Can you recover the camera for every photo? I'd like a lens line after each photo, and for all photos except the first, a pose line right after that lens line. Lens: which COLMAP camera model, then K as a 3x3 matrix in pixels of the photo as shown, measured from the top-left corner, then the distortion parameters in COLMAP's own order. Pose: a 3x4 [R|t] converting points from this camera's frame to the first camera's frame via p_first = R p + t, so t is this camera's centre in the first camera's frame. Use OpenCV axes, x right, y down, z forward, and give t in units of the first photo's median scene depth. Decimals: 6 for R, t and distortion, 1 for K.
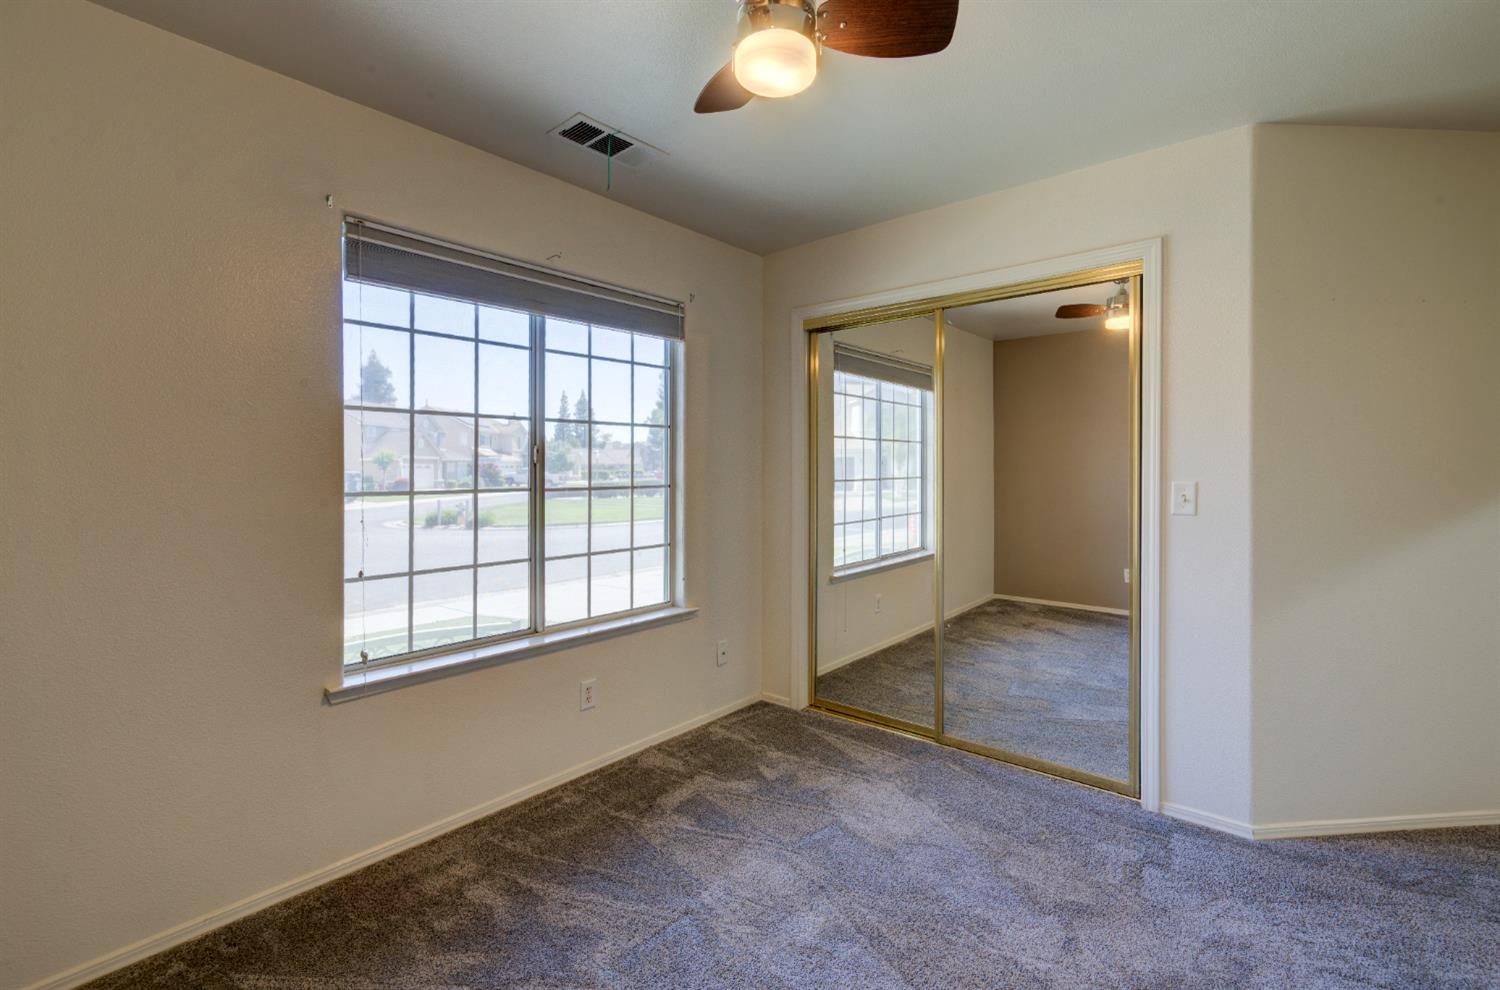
lens RADIAL K [[669.5, 0, 751.4], [0, 669.5, 485.2], [0, 0, 1]] dist [-0.000172, 0.000110]
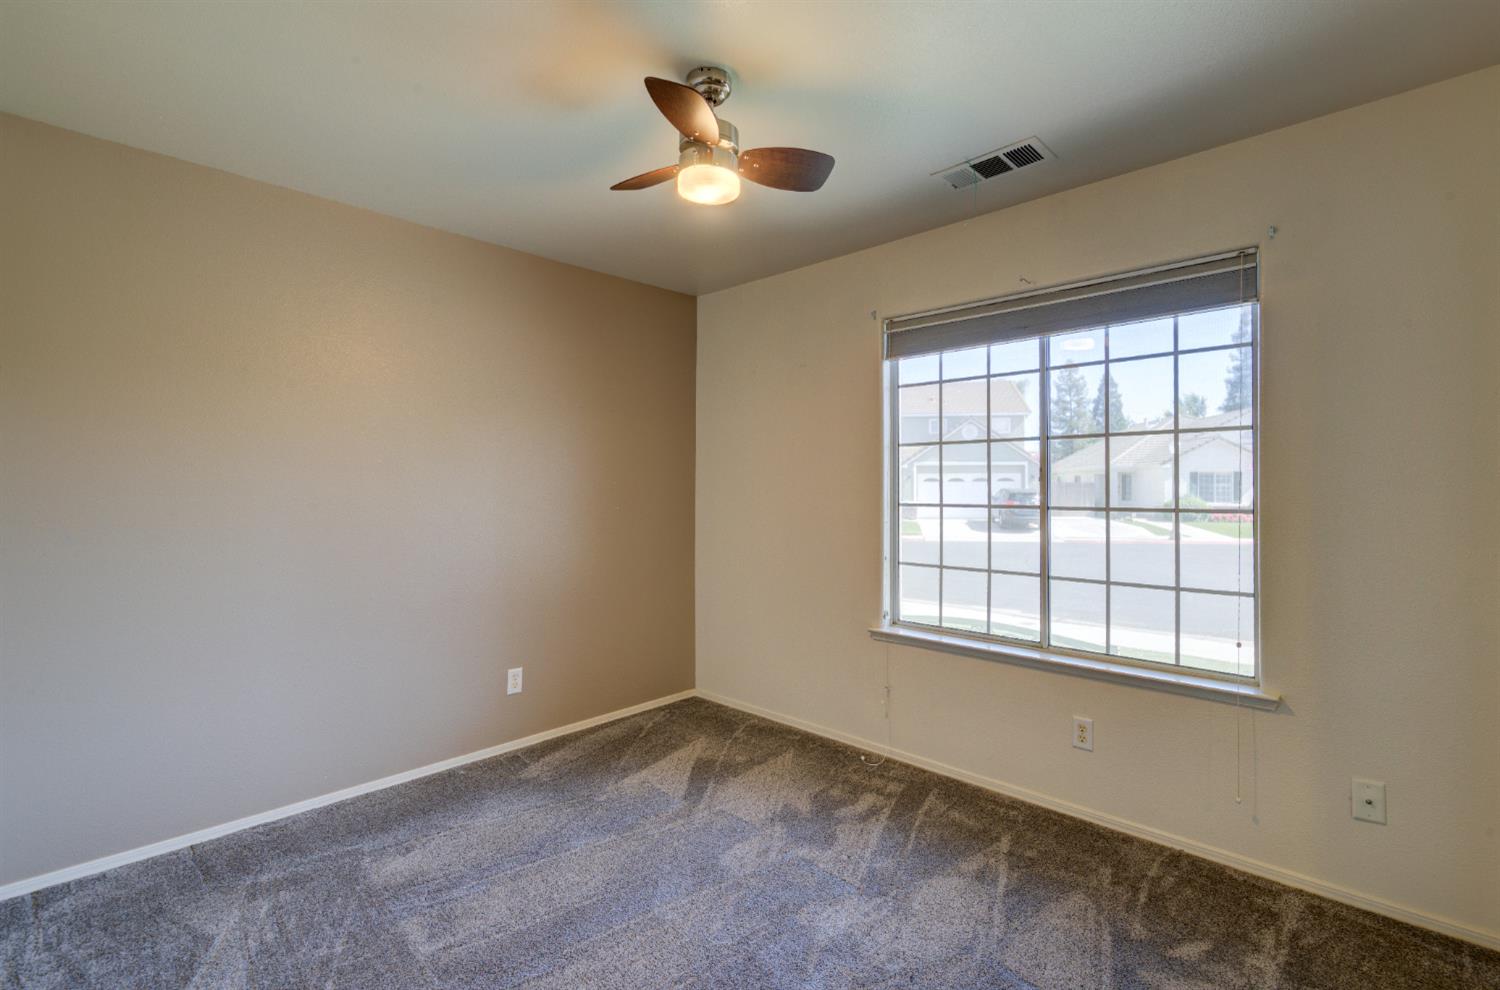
lens RADIAL K [[698.1, 0, 753.7], [0, 698.1, 481.6], [0, 0, 1]] dist [0.011138, 0.000030]
pose [[-0.070838, 0.001278, -0.997487, 0.756197], [-0.017289, 0.999847, 0.002509, -0.026787], [0.997338, 0.017423, -0.070805, 0.623048]]
